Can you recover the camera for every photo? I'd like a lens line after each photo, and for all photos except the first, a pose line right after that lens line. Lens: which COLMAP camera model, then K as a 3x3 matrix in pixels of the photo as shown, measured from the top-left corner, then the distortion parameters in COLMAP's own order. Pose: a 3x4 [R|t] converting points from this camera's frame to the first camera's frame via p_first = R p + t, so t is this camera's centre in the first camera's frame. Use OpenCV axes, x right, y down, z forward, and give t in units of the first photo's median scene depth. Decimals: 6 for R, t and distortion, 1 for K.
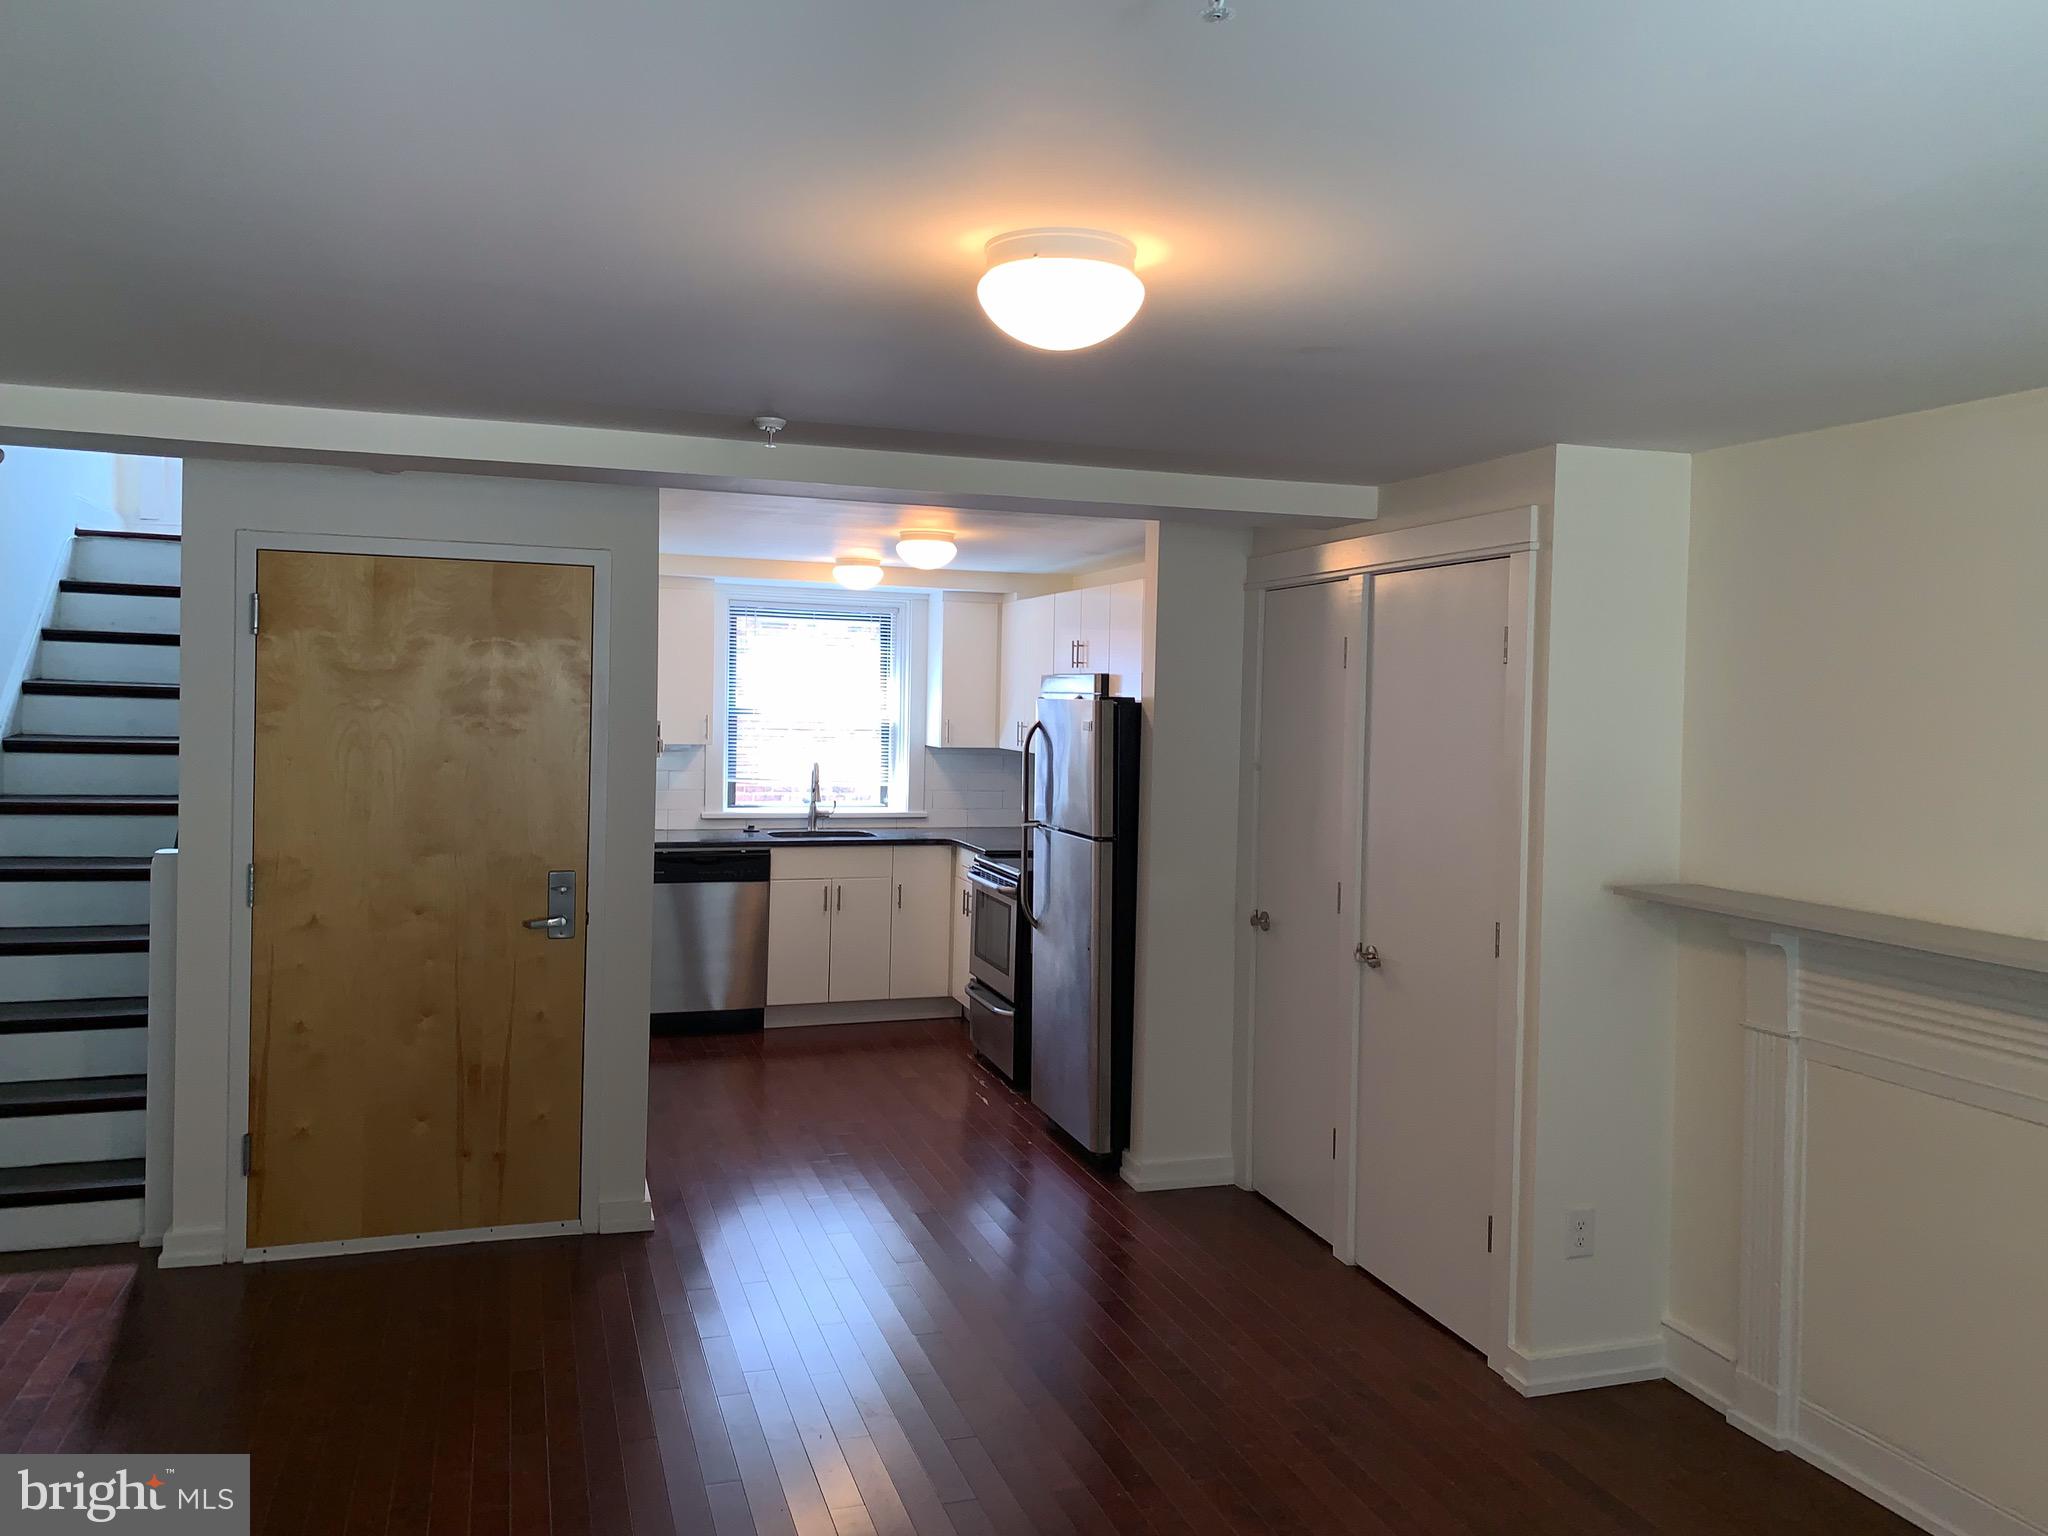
lens RADIAL K [[1542.1, 0, 1032.4], [0, 1542.1, 764.9], [0, 0, 1]] dist [0.394650, -0.000322]
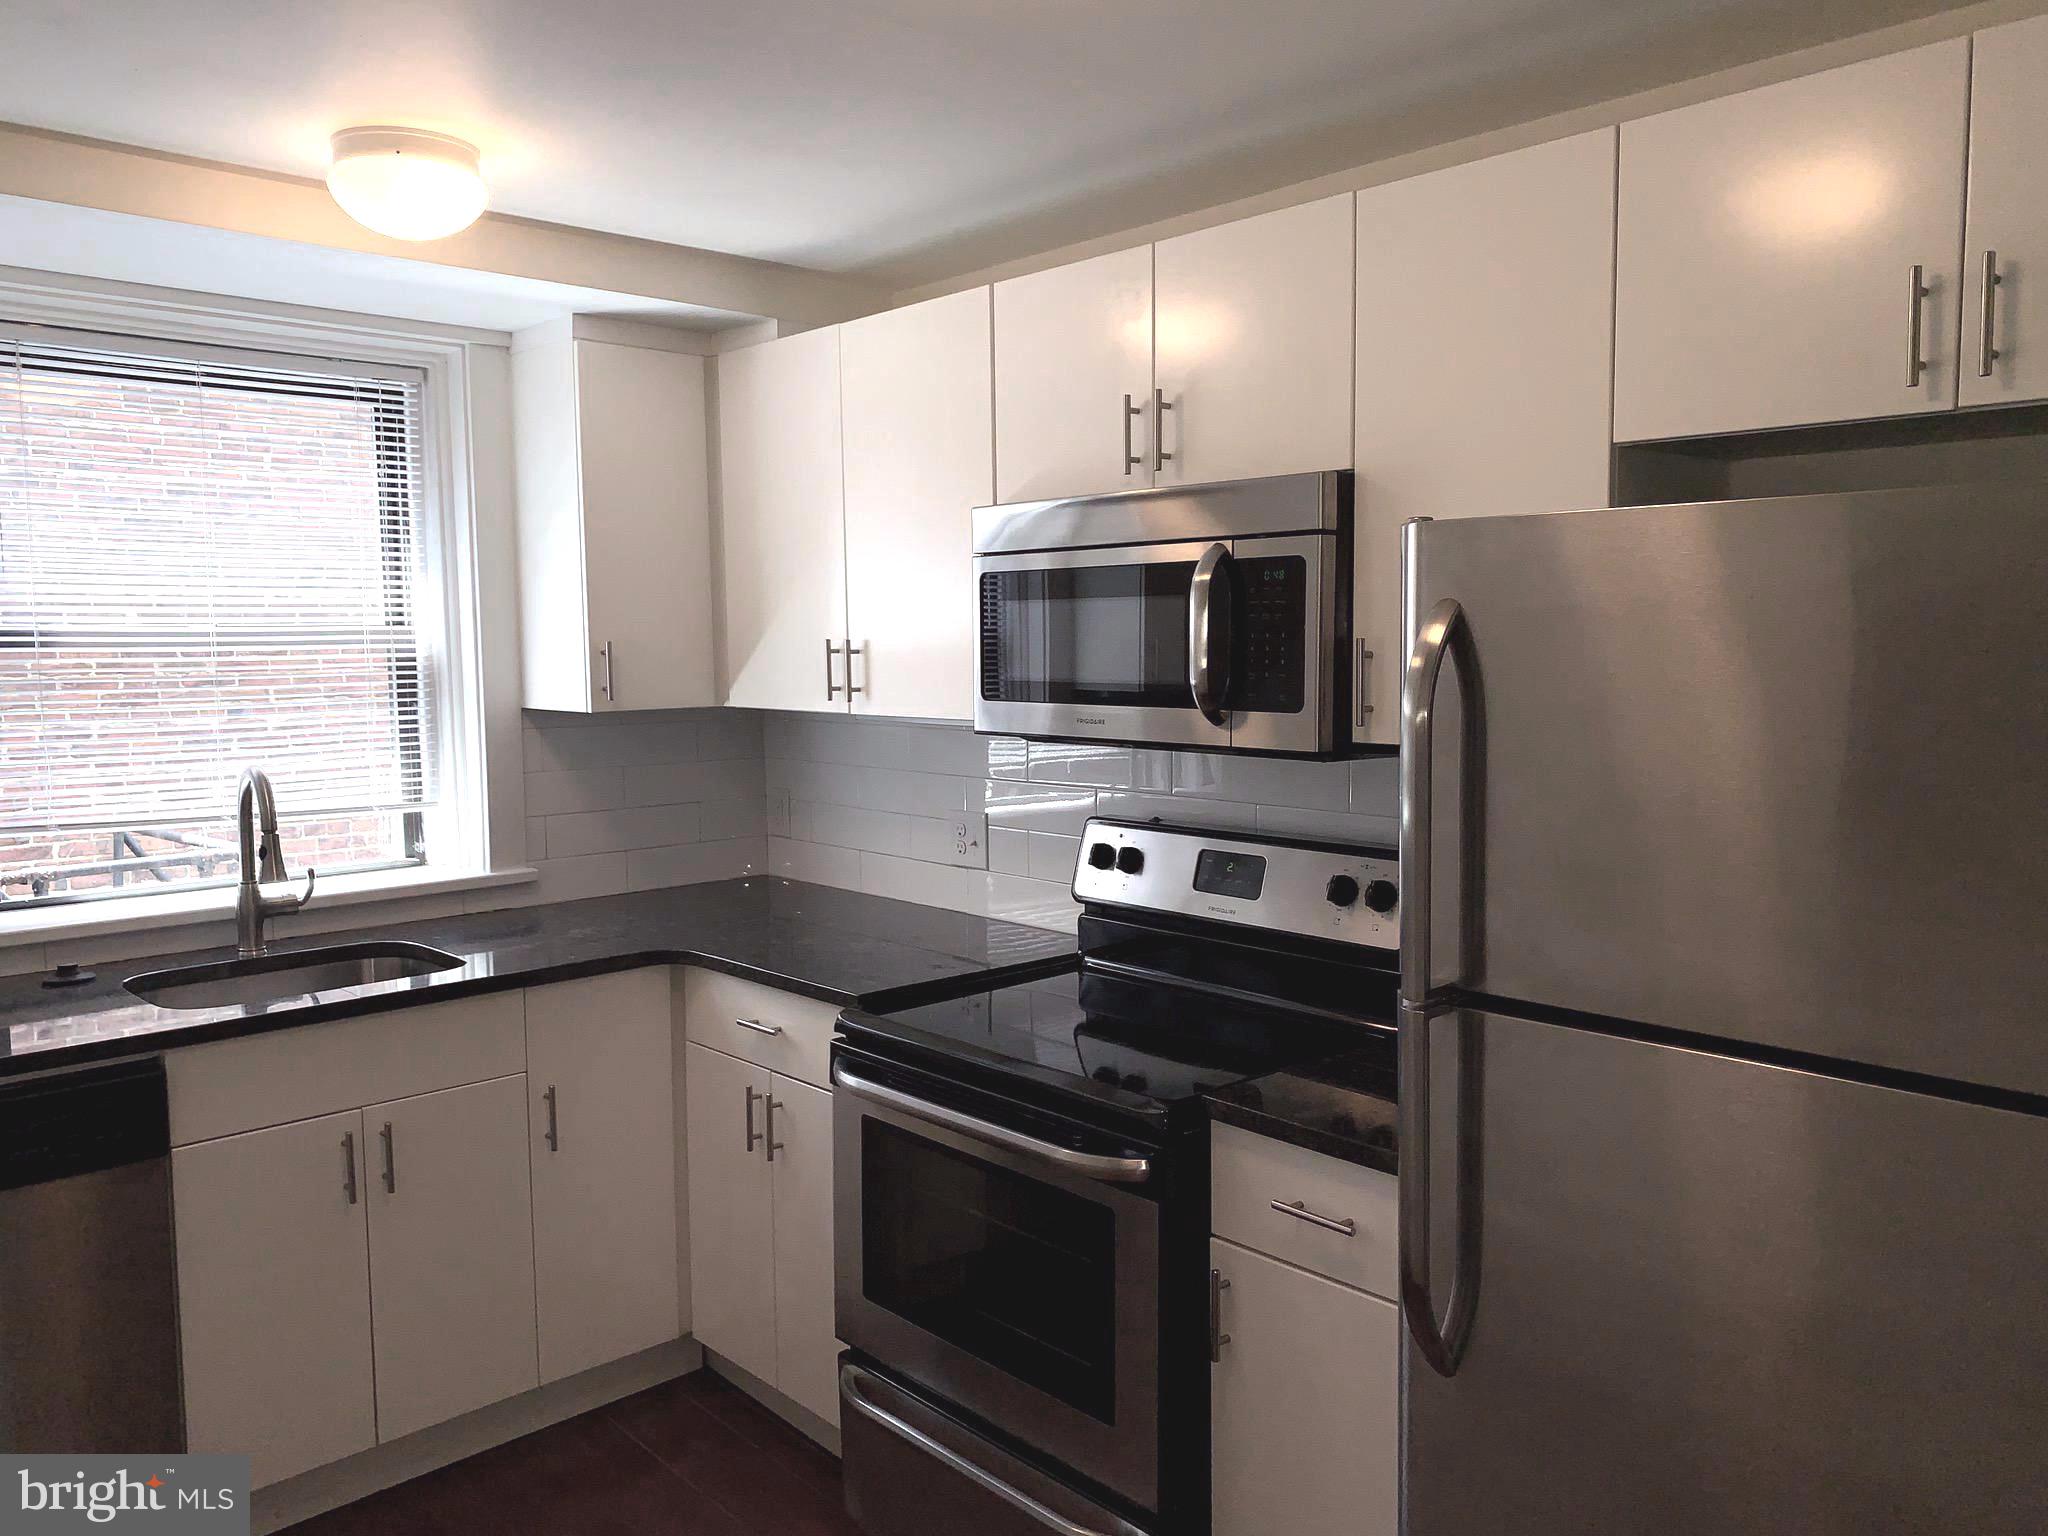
lens RADIAL K [[1576.1, 0, 1020.7], [0, 1576.1, 766.7], [0, 0, 1]] dist [0.022954, -0.001802]
pose [[0.908503, -0.066918, 0.412485, -0.129641], [0.049603, 0.997385, 0.052555, -0.013373], [-0.414923, -0.027285, 0.909447, 0.589283]]
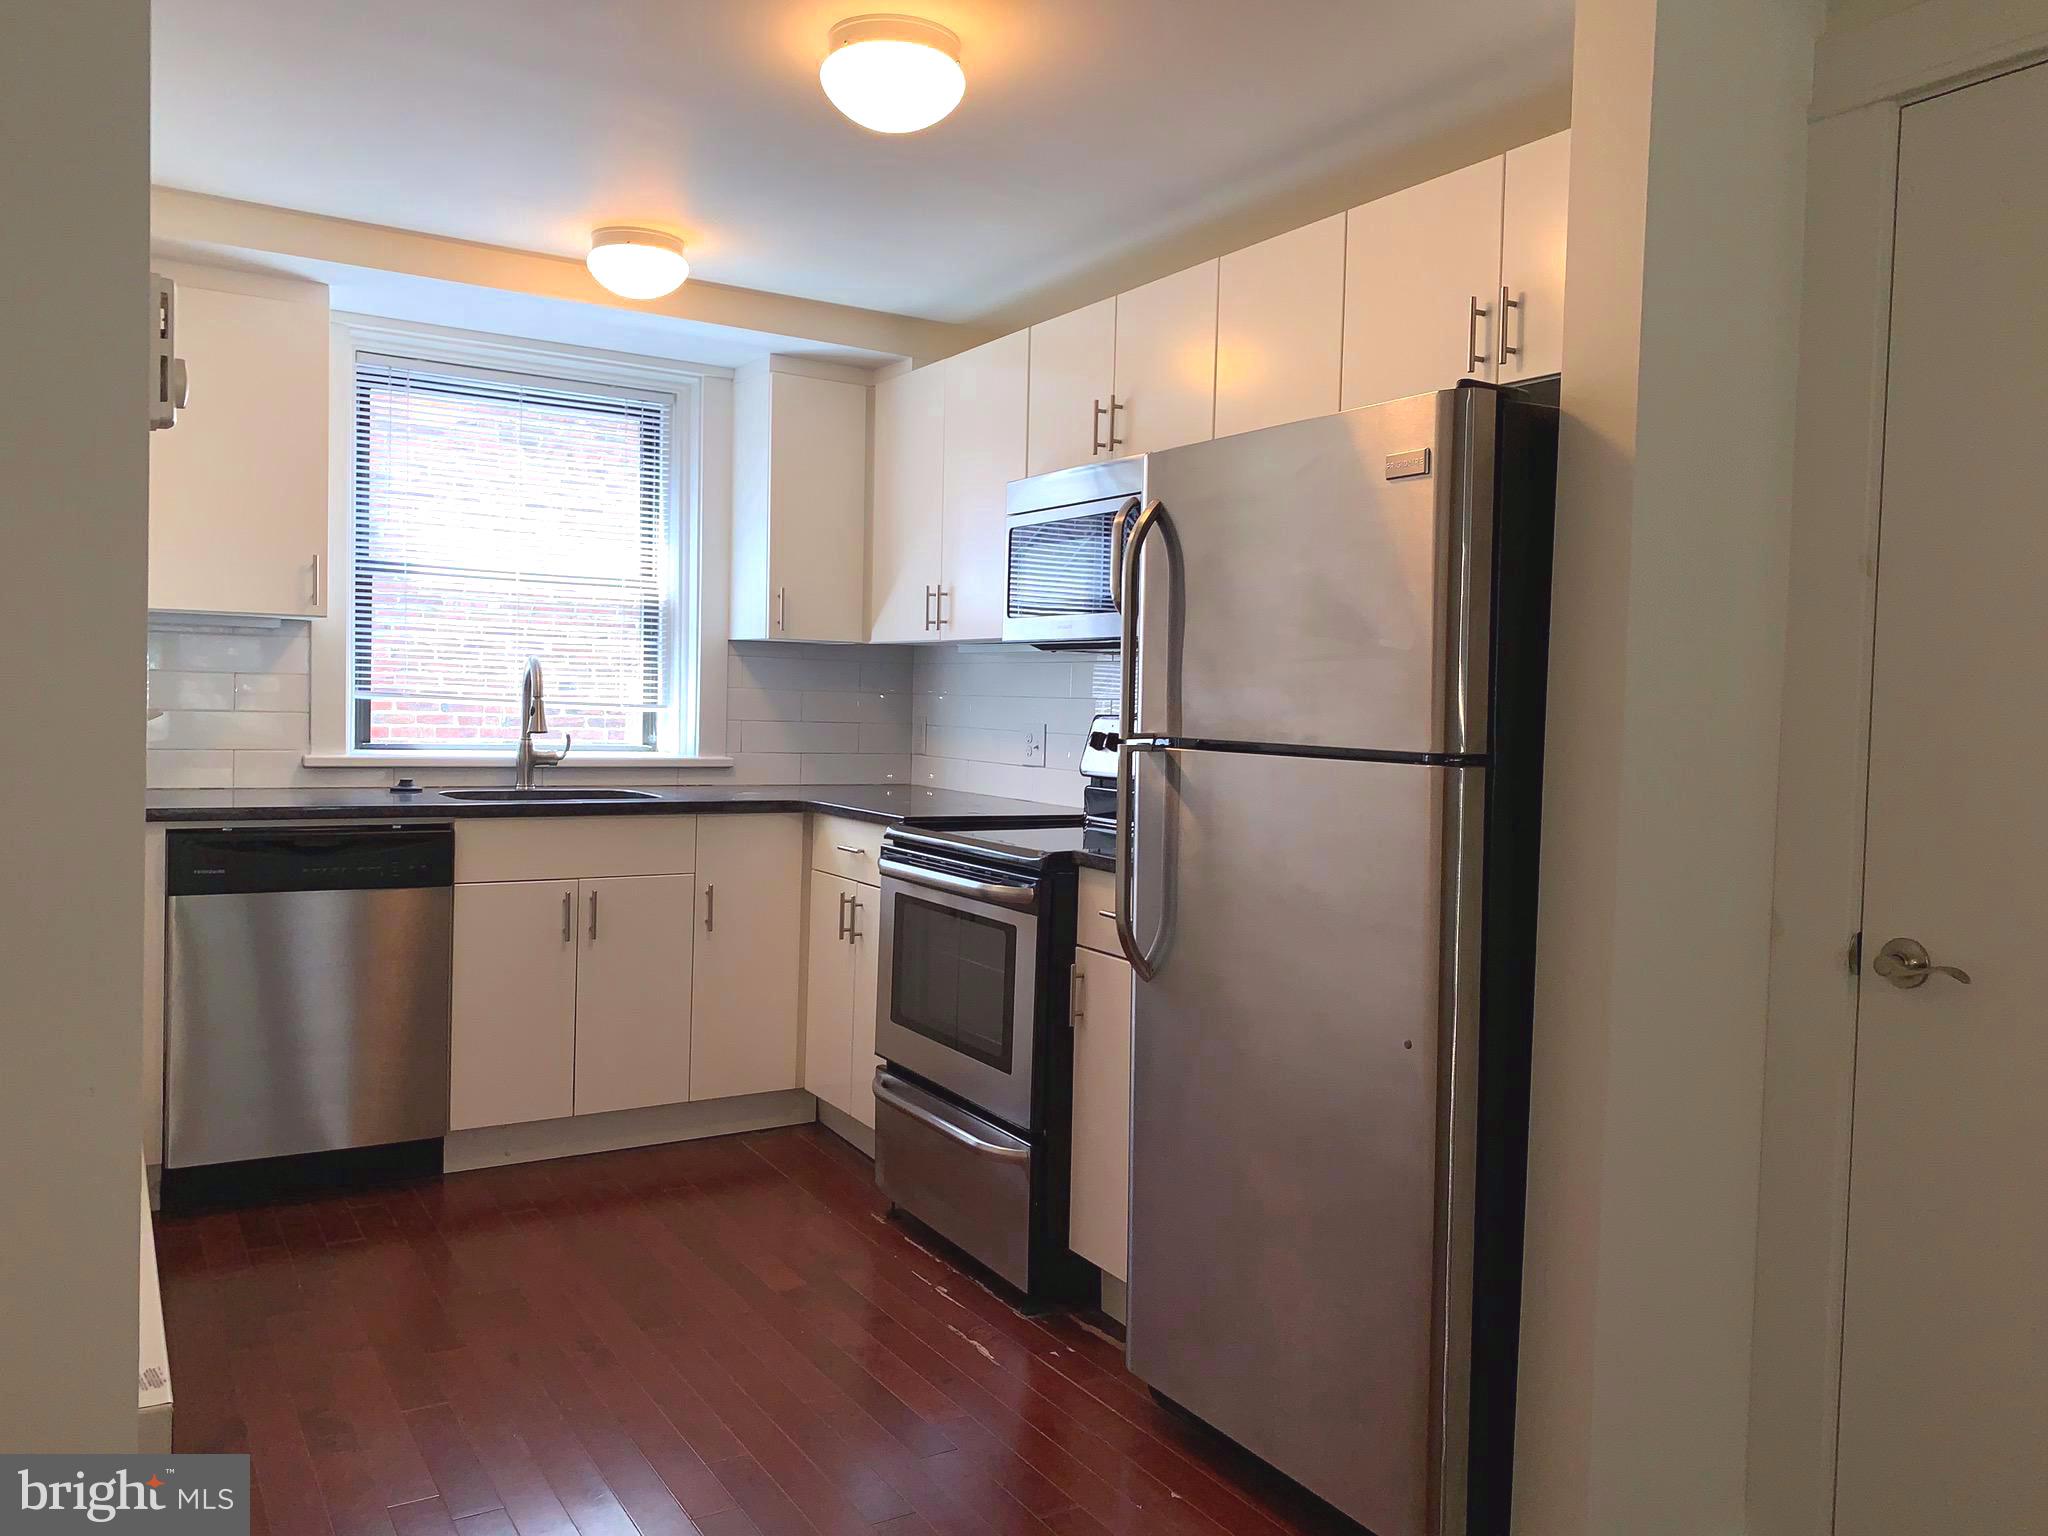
lens RADIAL K [[1553.4, 0, 1031.9], [0, 1553.4, 736.3], [0, 0, 1]] dist [0.094288, -0.001426]
pose [[0.972595, -0.003481, 0.232480, -0.098926], [0.006100, 0.999926, -0.010548, 0.030900], [-0.232426, 0.011677, 0.972544, 0.439938]]
